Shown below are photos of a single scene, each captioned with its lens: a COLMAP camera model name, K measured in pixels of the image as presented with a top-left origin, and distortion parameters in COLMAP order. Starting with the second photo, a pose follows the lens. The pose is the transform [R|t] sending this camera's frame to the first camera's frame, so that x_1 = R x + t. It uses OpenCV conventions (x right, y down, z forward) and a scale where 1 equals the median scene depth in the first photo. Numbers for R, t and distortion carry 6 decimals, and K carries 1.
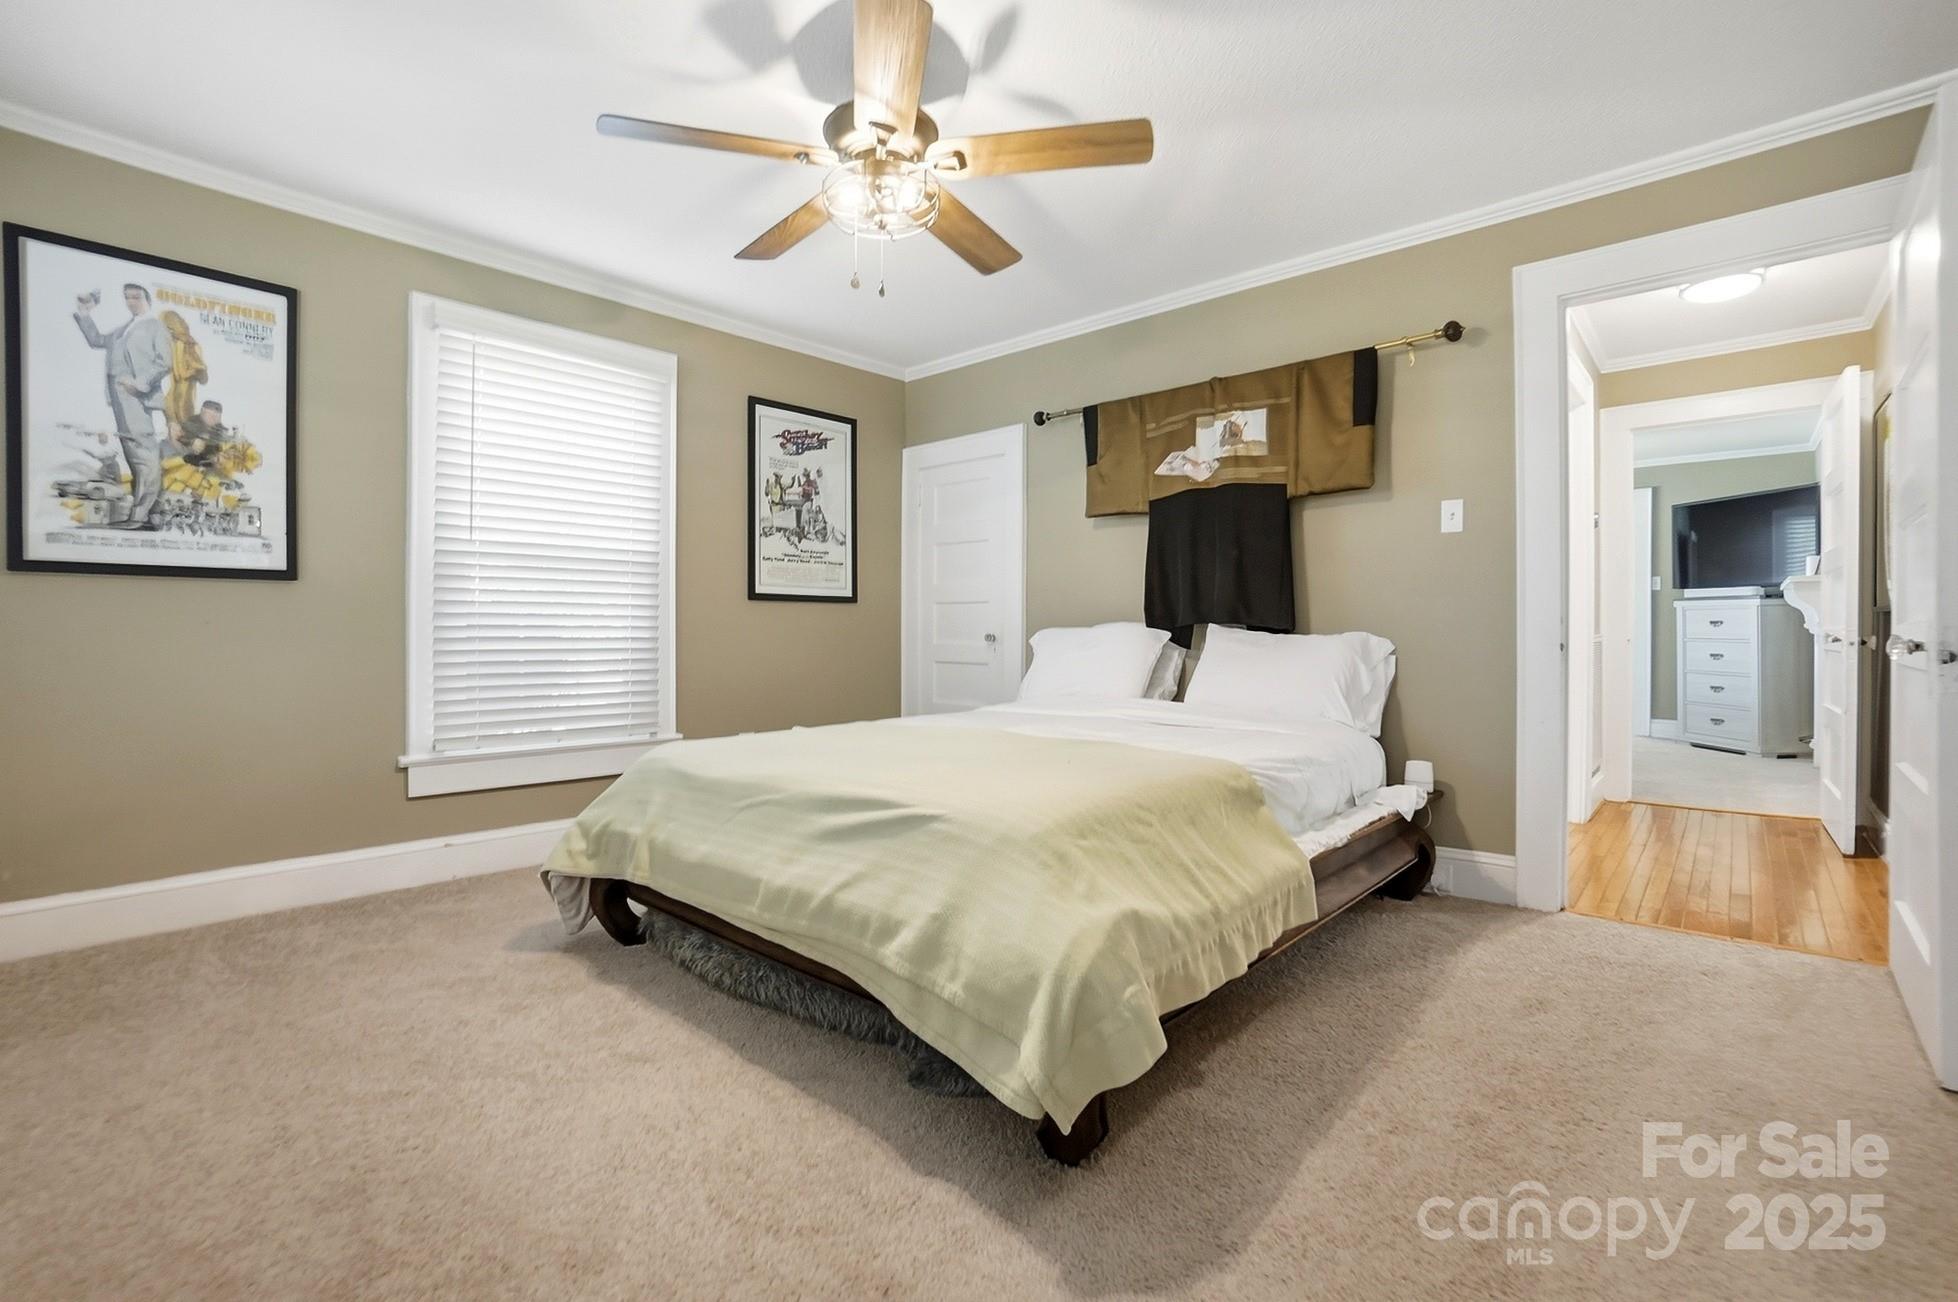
lens RADIAL K [[879.5, 0, 971.8], [0, 879.5, 636.5], [0, 0, 1]] dist [-0.070933, 0.027393]
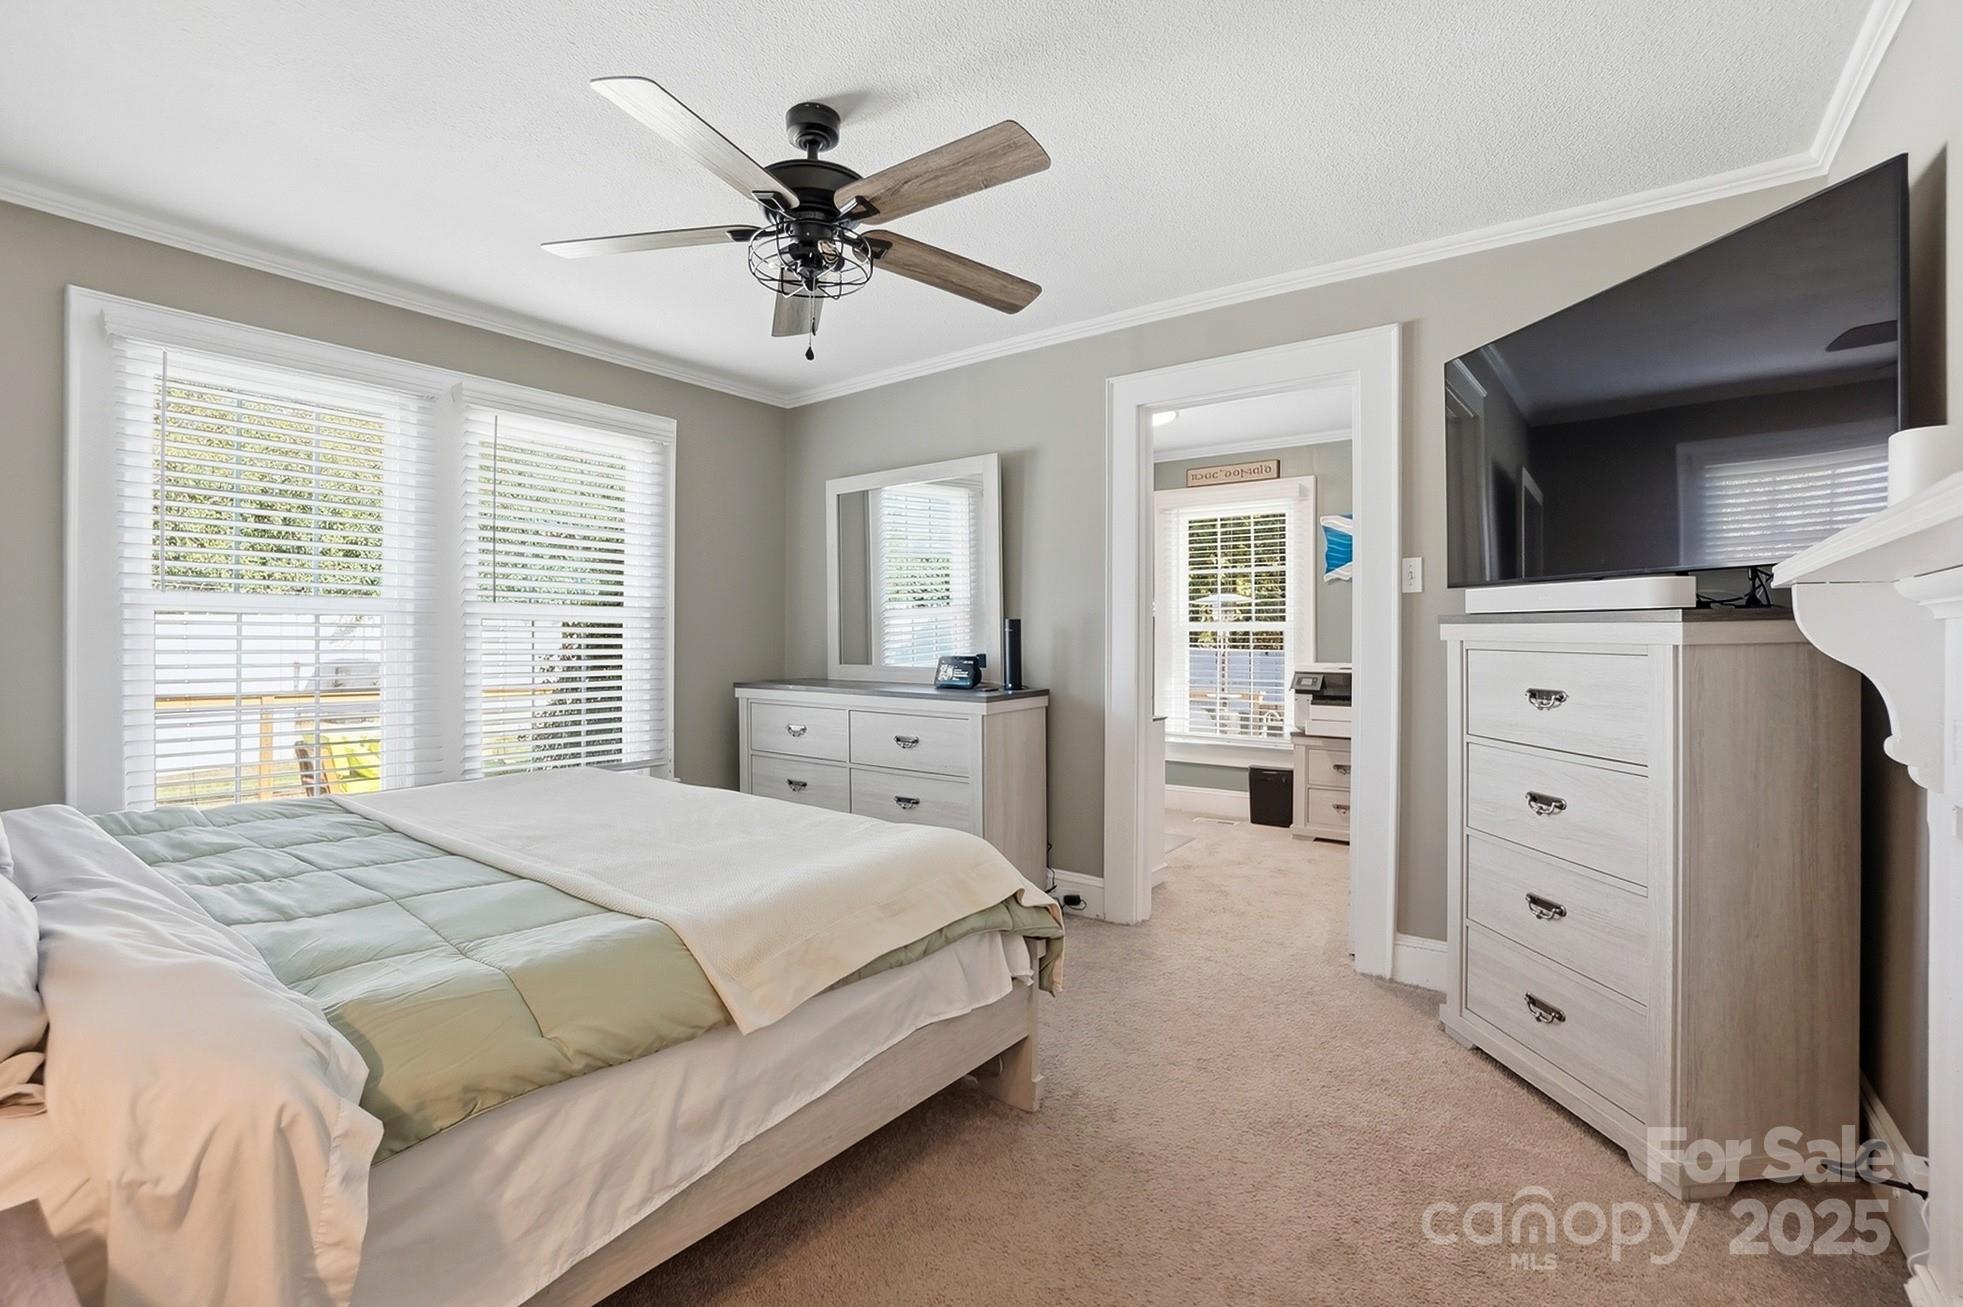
lens RADIAL K [[881.8, 0, 974.3], [0, 881.8, 639.0], [0, 0, 1]] dist [-0.070933, 0.027393]
pose [[0.996328, 0.005054, 0.085471, 0.615521], [-0.004355, 0.999956, -0.008353, -0.031827], [-0.085509, 0.007950, 0.996306, 0.672147]]
